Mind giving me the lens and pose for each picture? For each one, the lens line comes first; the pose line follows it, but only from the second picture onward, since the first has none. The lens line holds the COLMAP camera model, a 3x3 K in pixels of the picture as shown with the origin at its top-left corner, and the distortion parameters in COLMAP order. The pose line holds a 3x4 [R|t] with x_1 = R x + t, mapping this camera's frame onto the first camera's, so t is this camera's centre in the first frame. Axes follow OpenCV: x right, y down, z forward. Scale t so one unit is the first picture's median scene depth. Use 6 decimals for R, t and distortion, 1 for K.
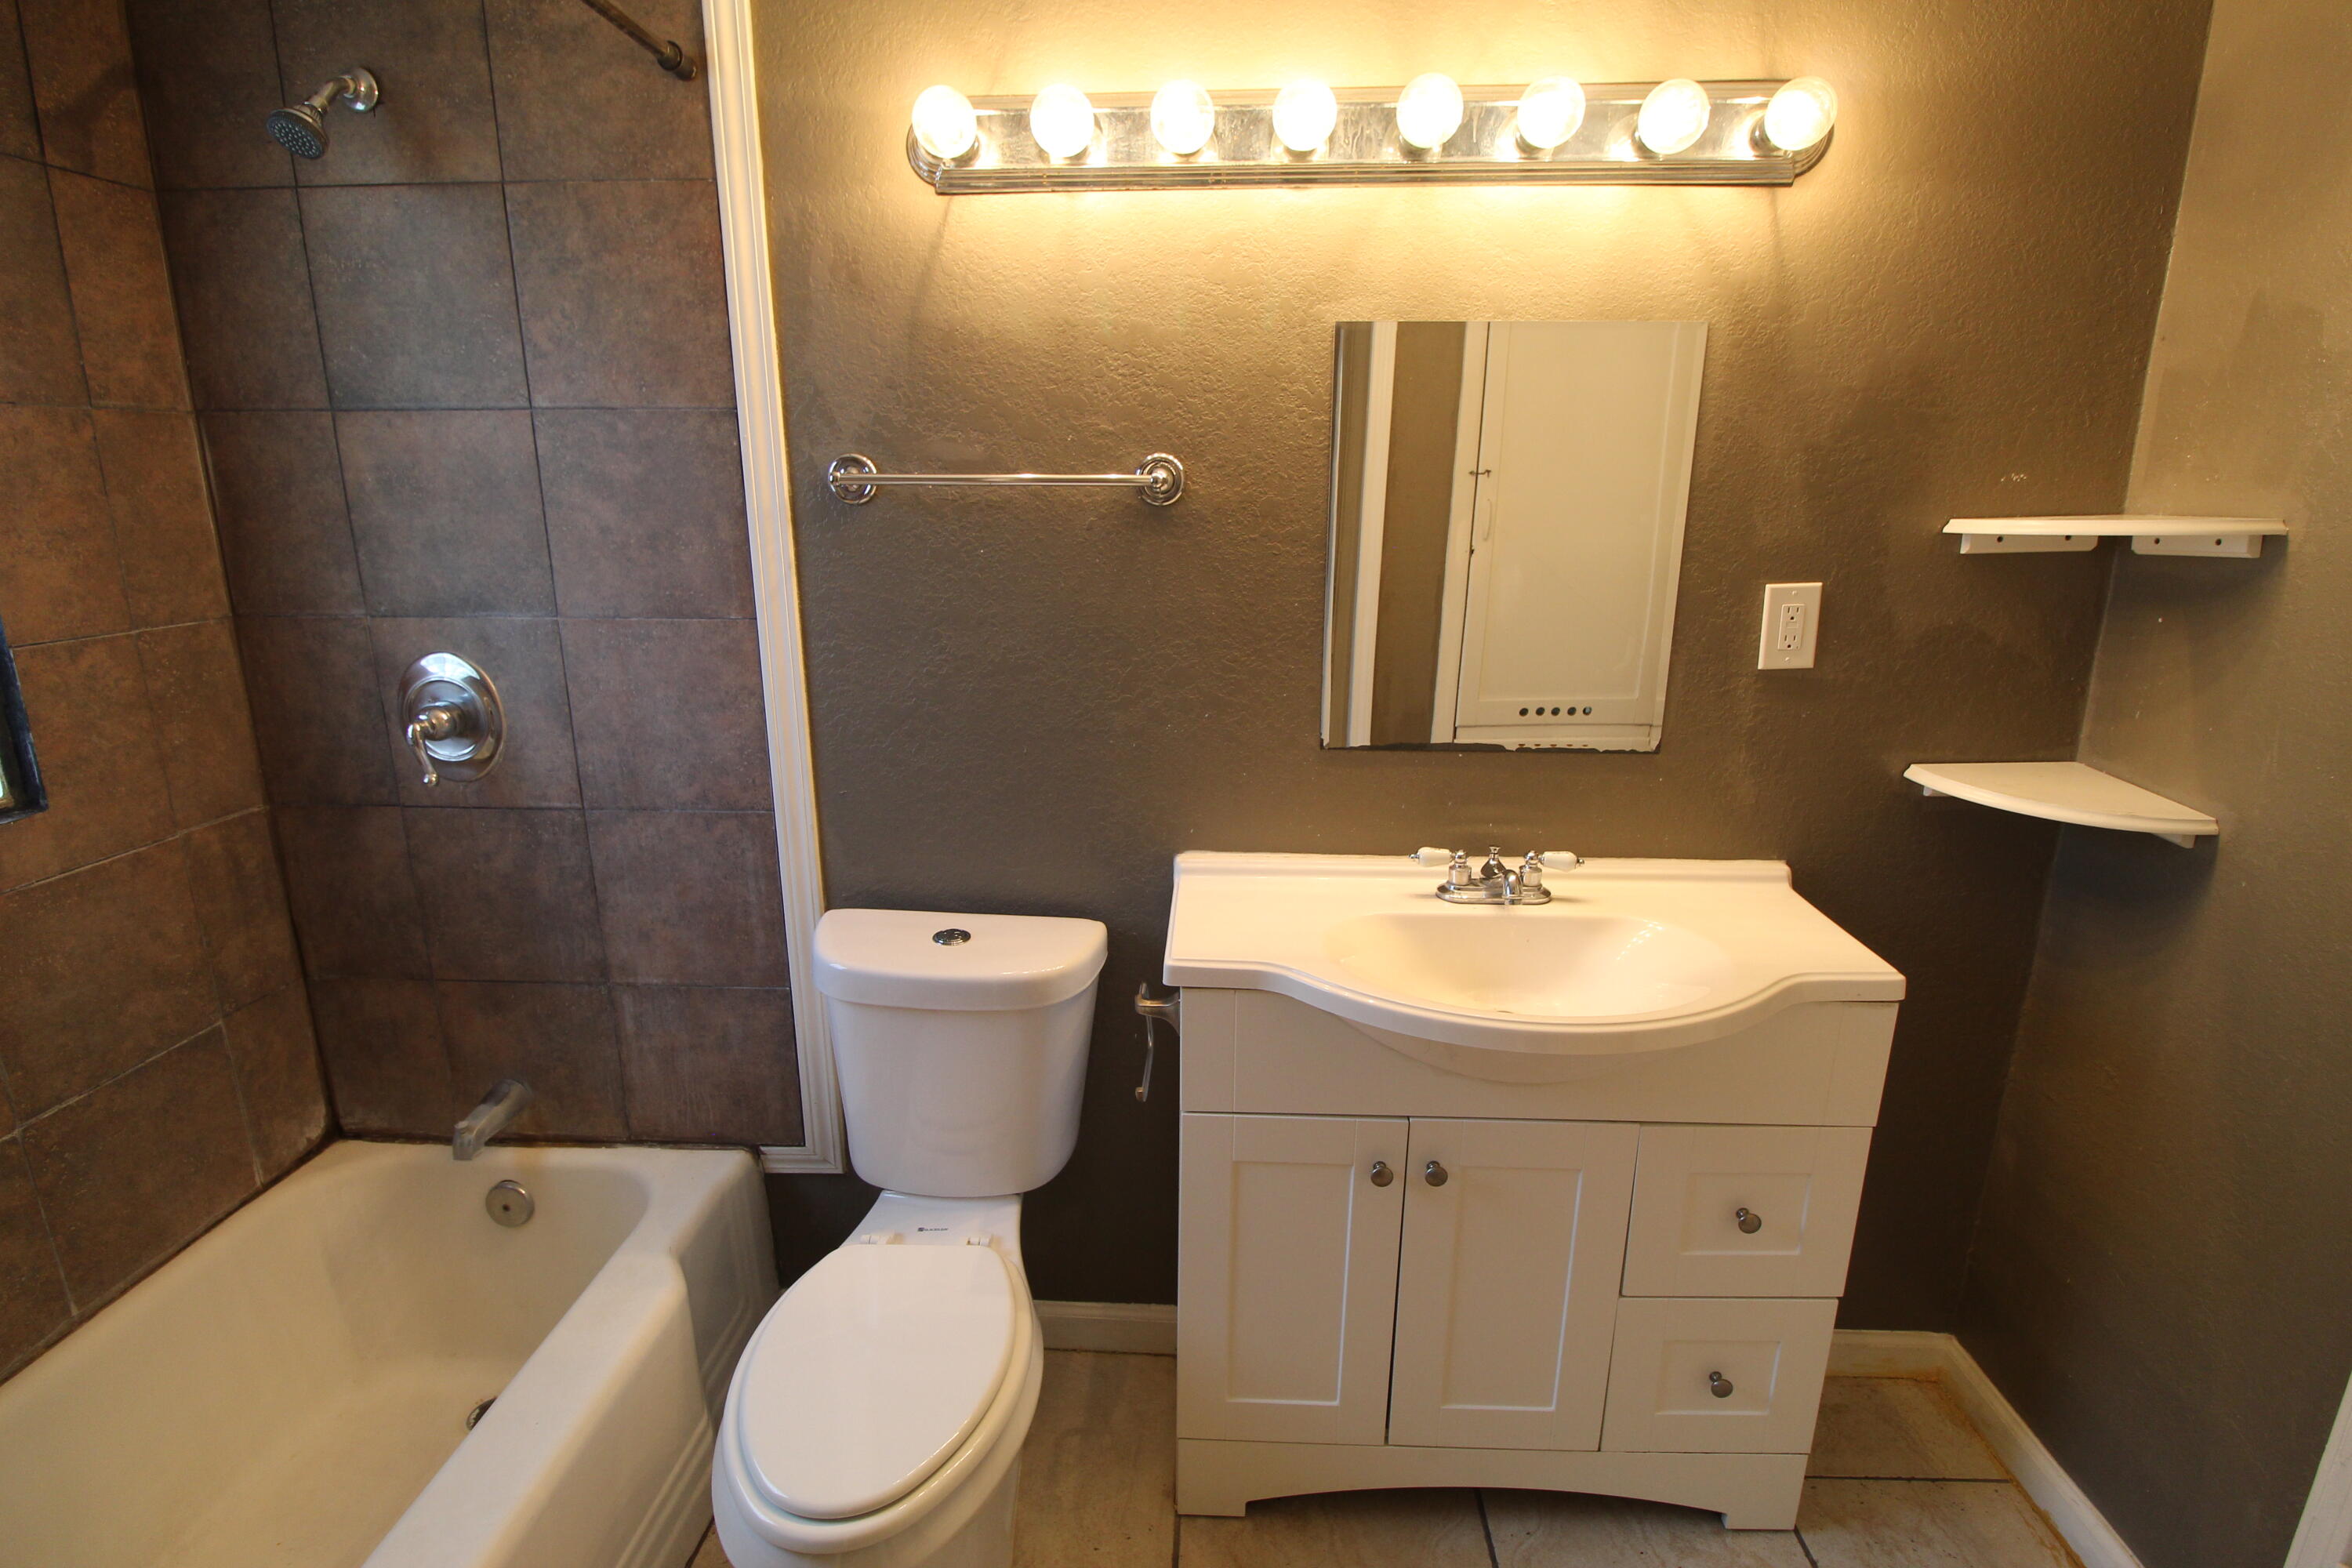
lens RADIAL K [[1084.0, 0, 1187.2], [0, 1084.0, 760.0], [0, 0, 1]] dist [-0.003665, -0.009305]
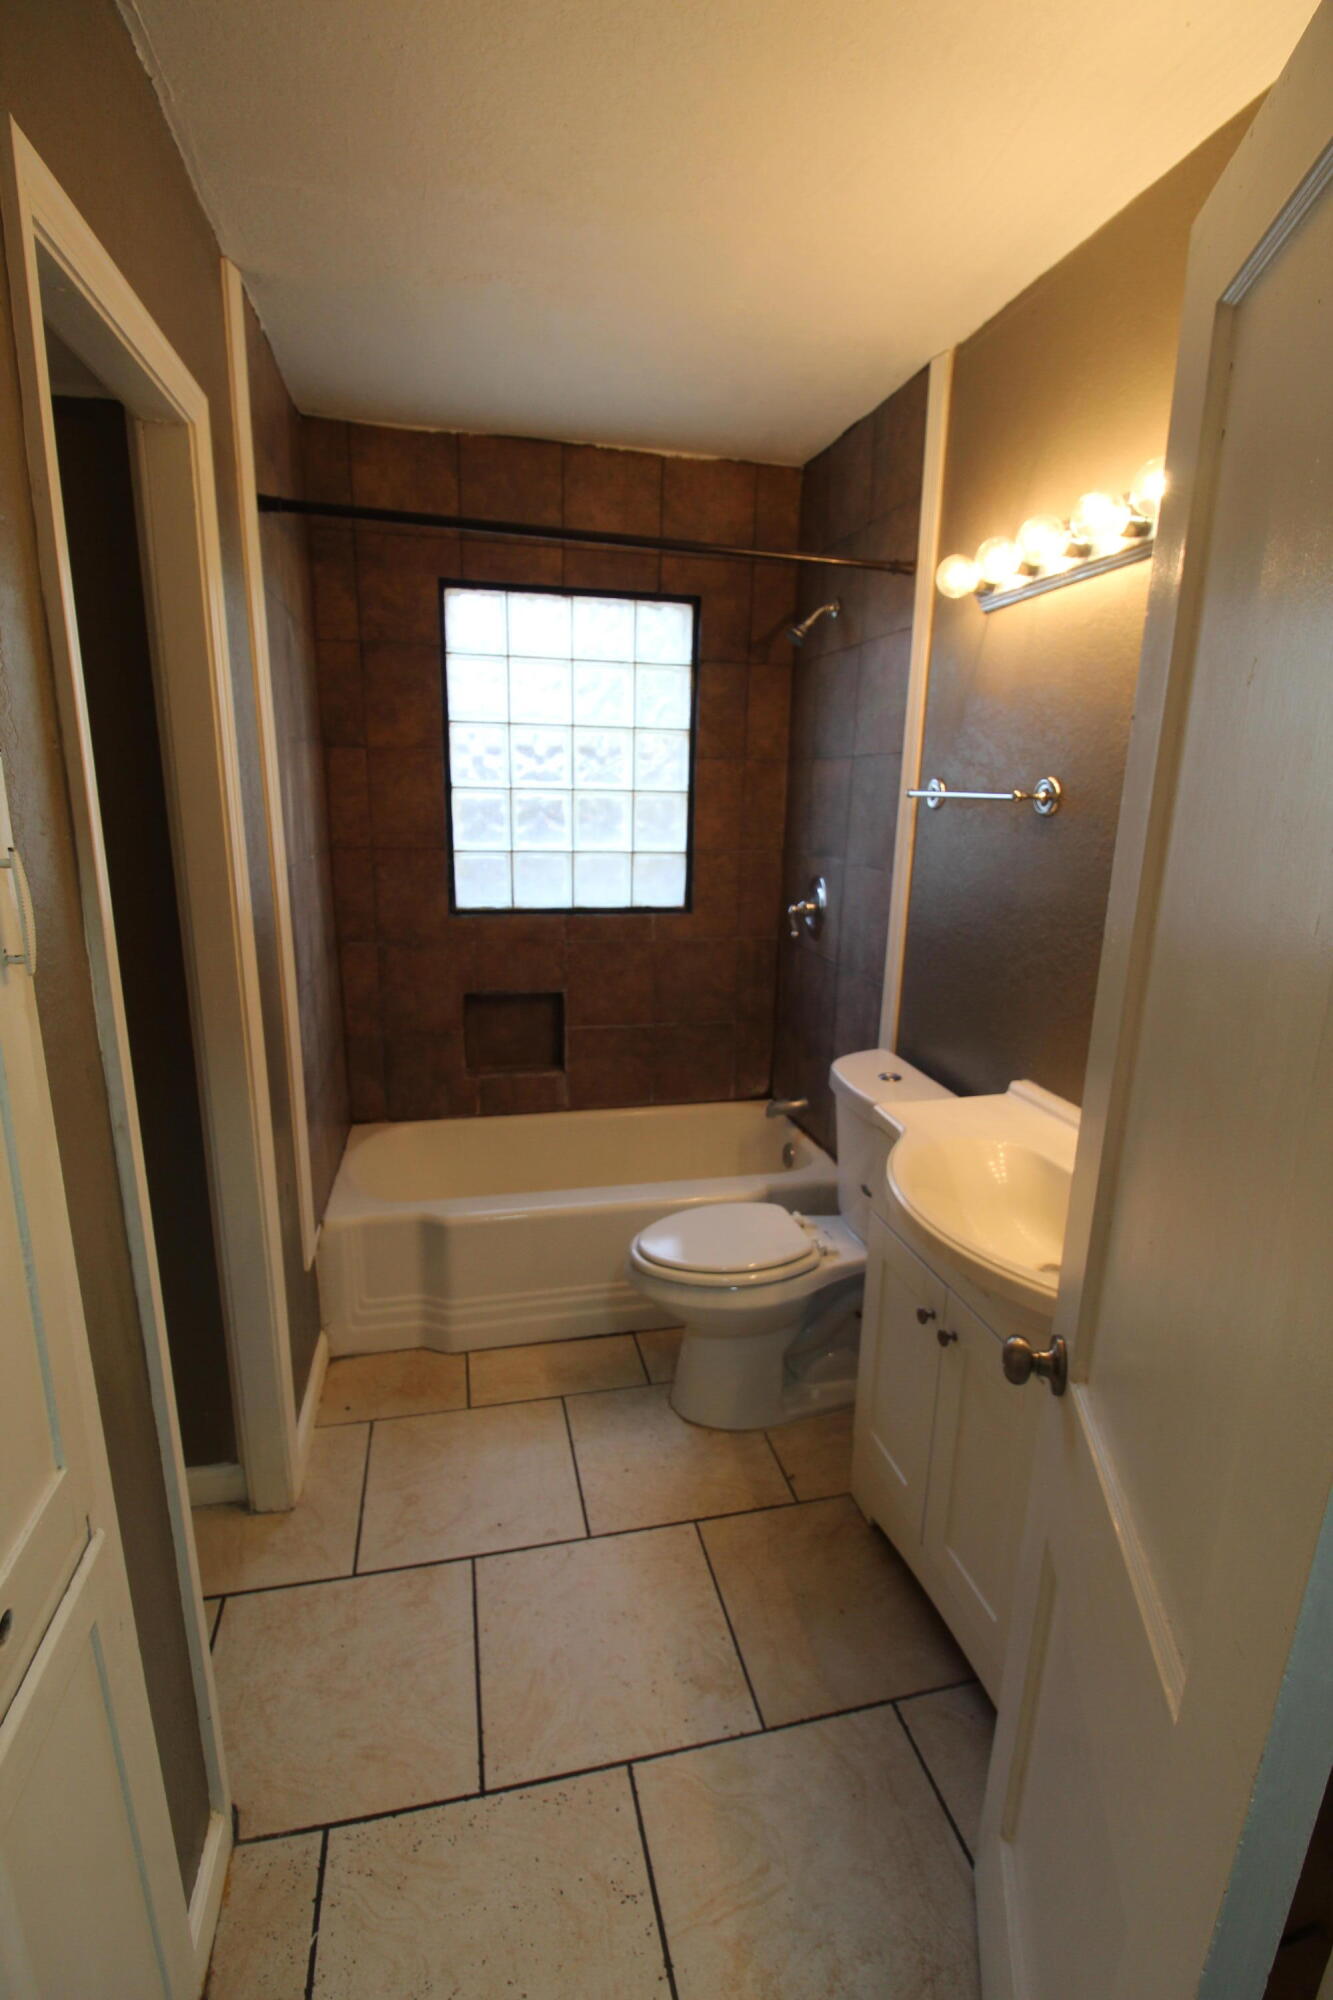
lens RADIAL K [[921.8, 0, 666.5], [0, 921.8, 1000.0], [0, 0, 1]] dist [-0.003665, -0.009305]
pose [[0.271414, 0.222941, -0.936286, 0.984361], [-0.250728, 0.955592, 0.154856, -0.077641], [0.929231, 0.192723, 0.315258, 0.247907]]
